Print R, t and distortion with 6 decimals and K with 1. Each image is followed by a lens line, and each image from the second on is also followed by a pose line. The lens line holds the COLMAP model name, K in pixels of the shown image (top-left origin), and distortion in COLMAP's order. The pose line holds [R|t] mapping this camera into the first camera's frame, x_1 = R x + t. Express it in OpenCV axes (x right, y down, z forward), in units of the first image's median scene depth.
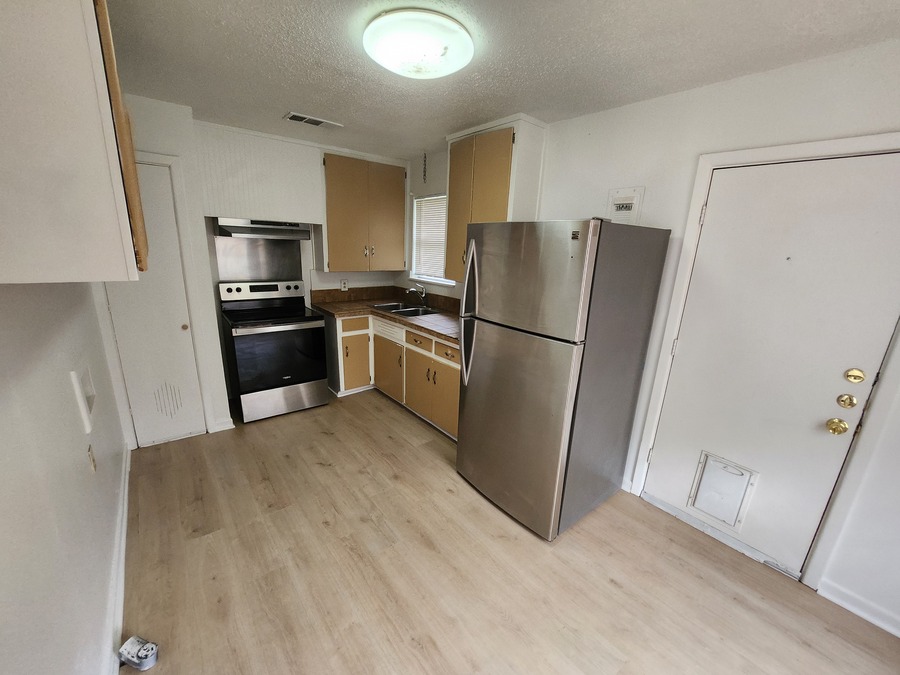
lens RADIAL K [[365.5, 0, 451.4], [0, 365.5, 343.8], [0, 0, 1]] dist [-0.011207, 0.000065]
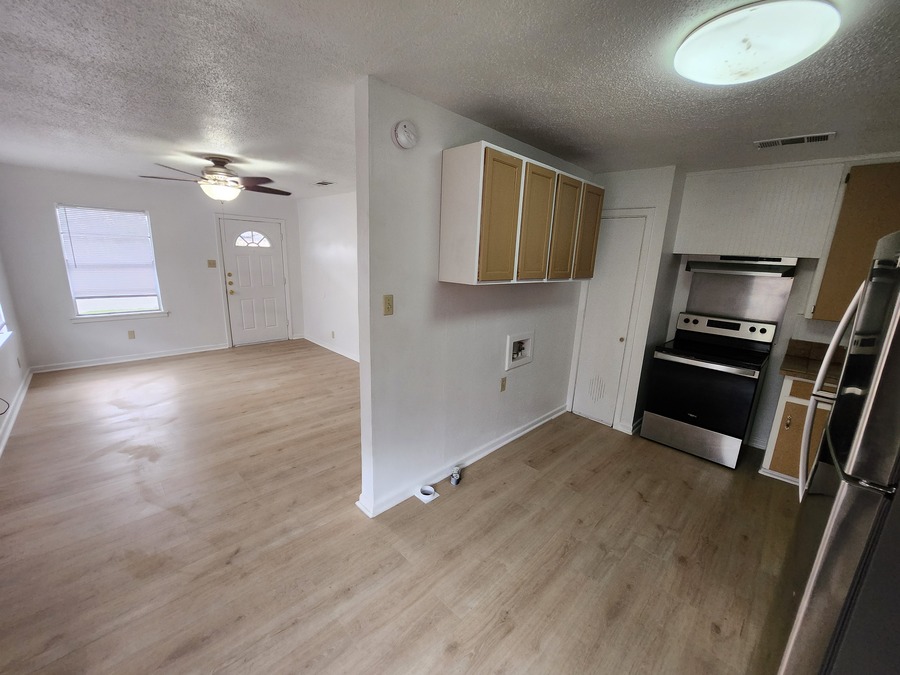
lens RADIAL K [[365.5, 0, 451.4], [0, 365.5, 343.8], [0, 0, 1]] dist [-0.011207, 0.000065]
pose [[0.109122, 0.200938, -0.973507, 0.592756], [-0.300195, 0.940290, 0.160433, -0.076384], [0.947616, 0.274735, 0.162926, 0.306547]]
